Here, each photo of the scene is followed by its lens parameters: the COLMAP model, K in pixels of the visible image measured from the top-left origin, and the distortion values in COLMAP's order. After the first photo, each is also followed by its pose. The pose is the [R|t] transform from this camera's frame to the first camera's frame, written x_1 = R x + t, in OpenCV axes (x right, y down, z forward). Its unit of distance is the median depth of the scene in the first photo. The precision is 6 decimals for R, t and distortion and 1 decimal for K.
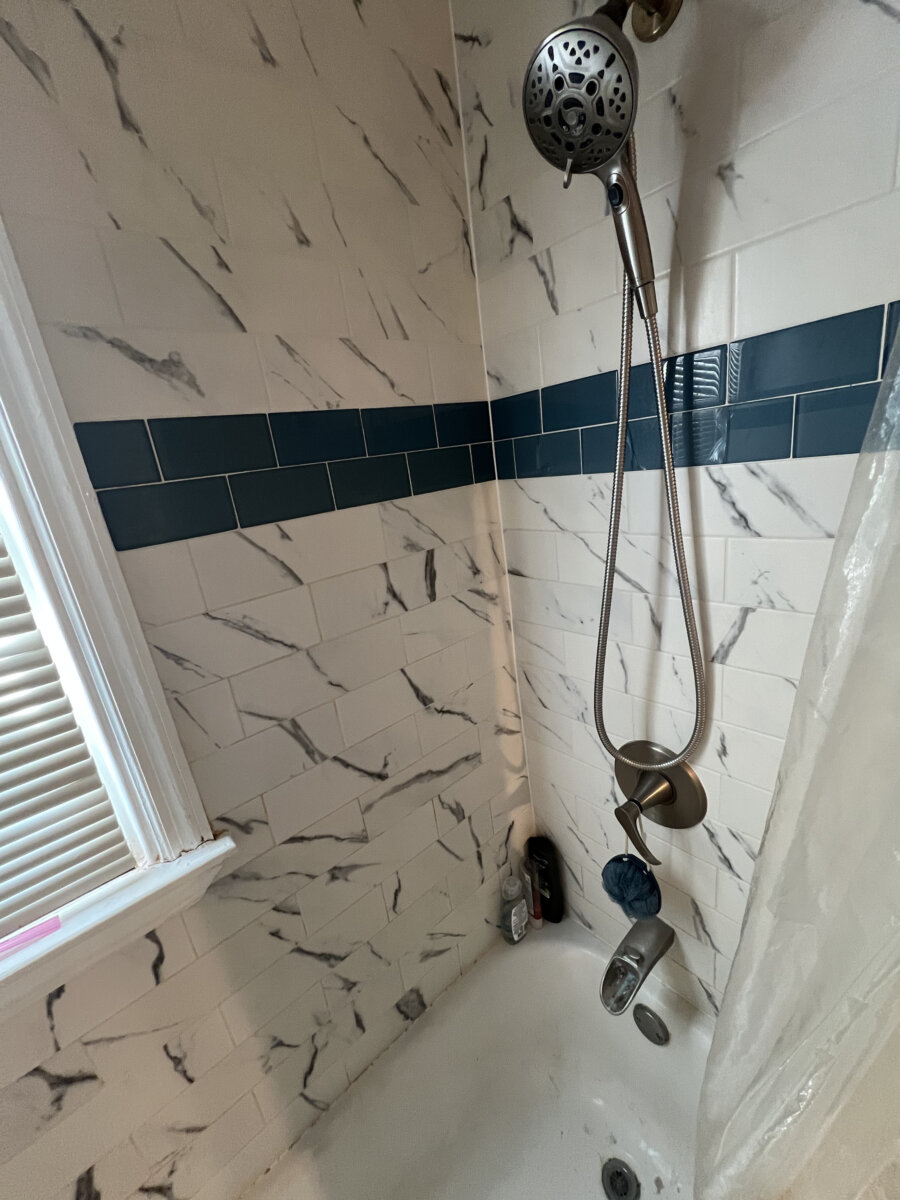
lens RADIAL K [[479.4, 0, 450.0], [0, 479.4, 600.0], [0, 0, 1]] dist [-0.002059, -0.000220]
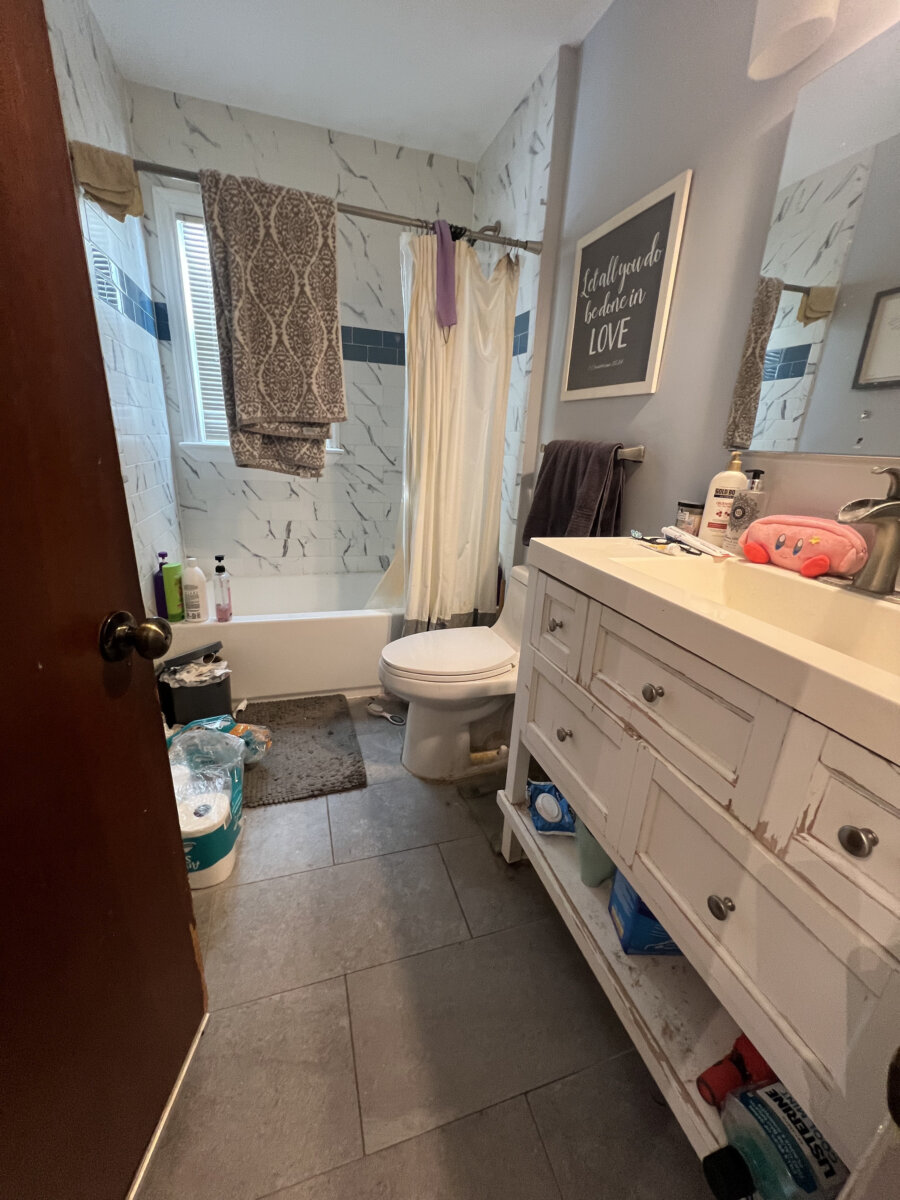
lens RADIAL K [[478.8, 0, 455.2], [0, 478.8, 603.1], [0, 0, 1]] dist [-0.000837, -0.000068]
pose [[0.906562, 0.294009, -0.302828, 1.216864], [-0.279043, 0.955803, 0.092610, 0.727786], [0.316672, 0.000545, 0.948535, -1.508401]]
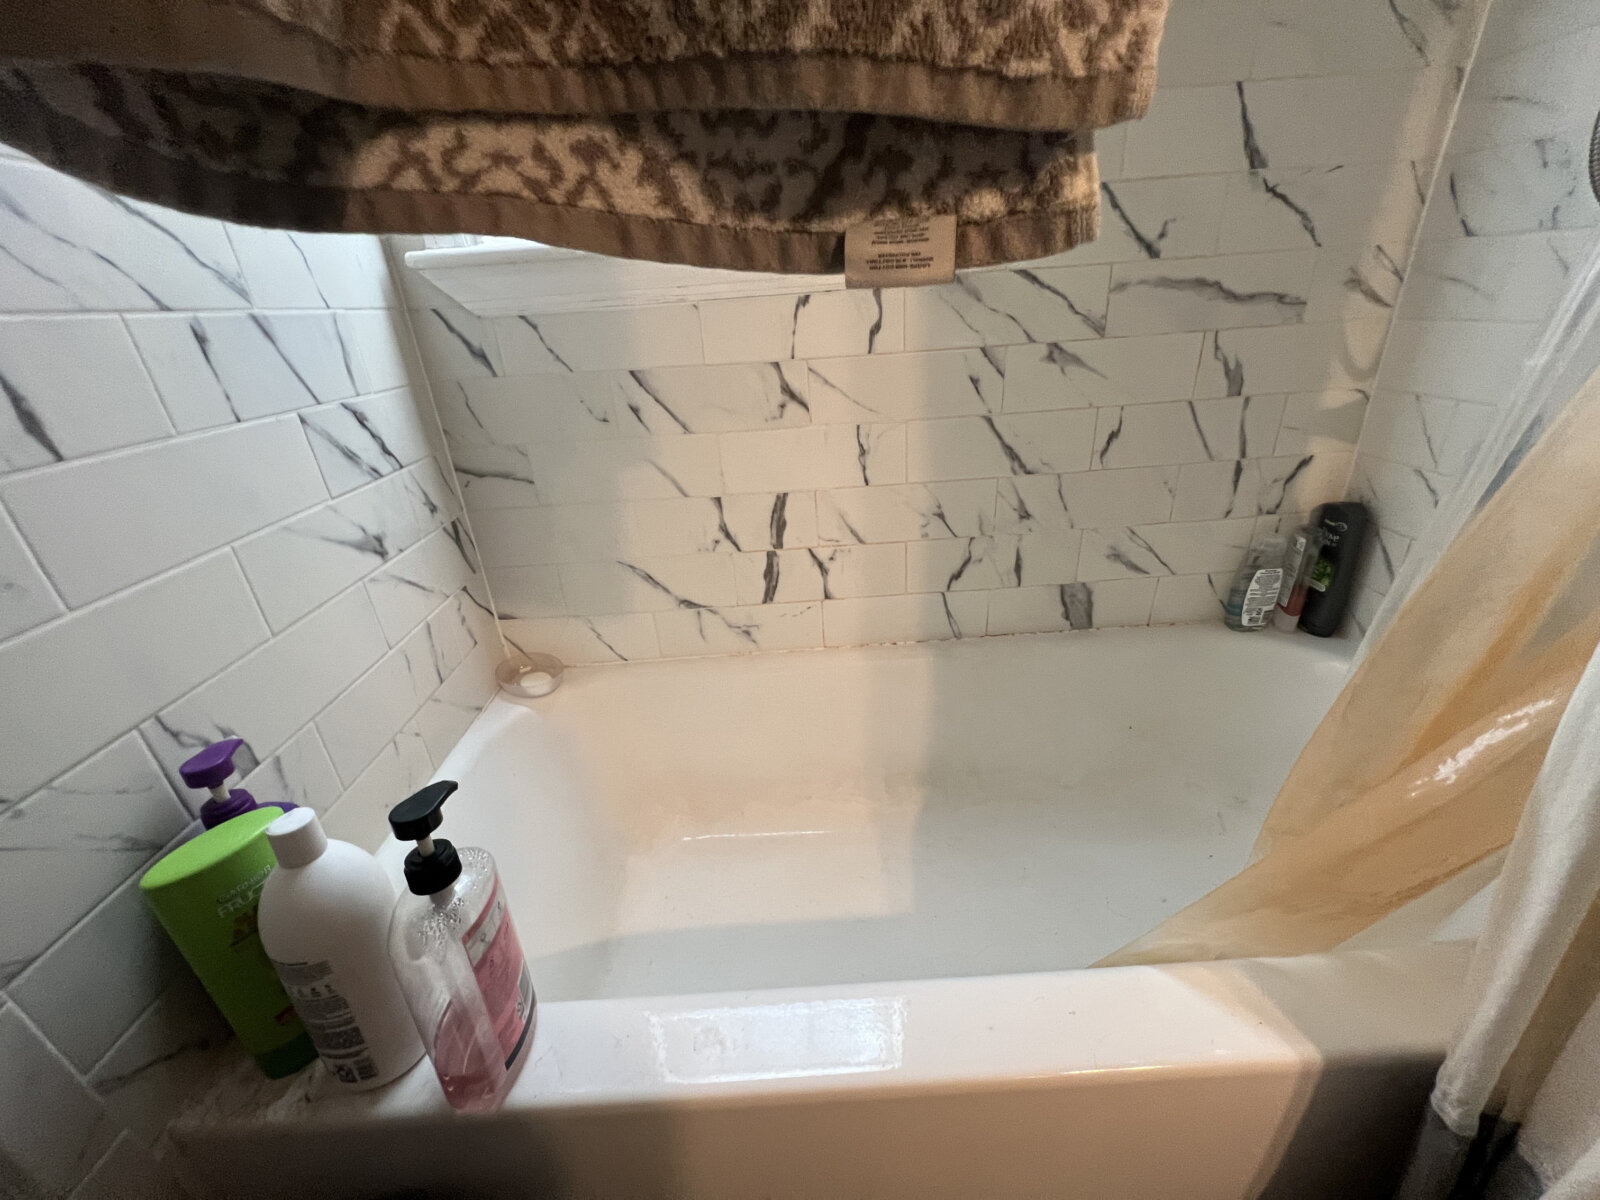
lens RADIAL K [[638.4, 0, 806.2], [0, 638.4, 600.7], [0, 0, 1]] dist [-0.000837, -0.000068]
pose [[0.777300, 0.343476, -0.527095, 0.142164], [-0.220213, 0.933356, 0.283466, 0.650132], [0.589331, -0.104265, 0.801135, -0.179705]]
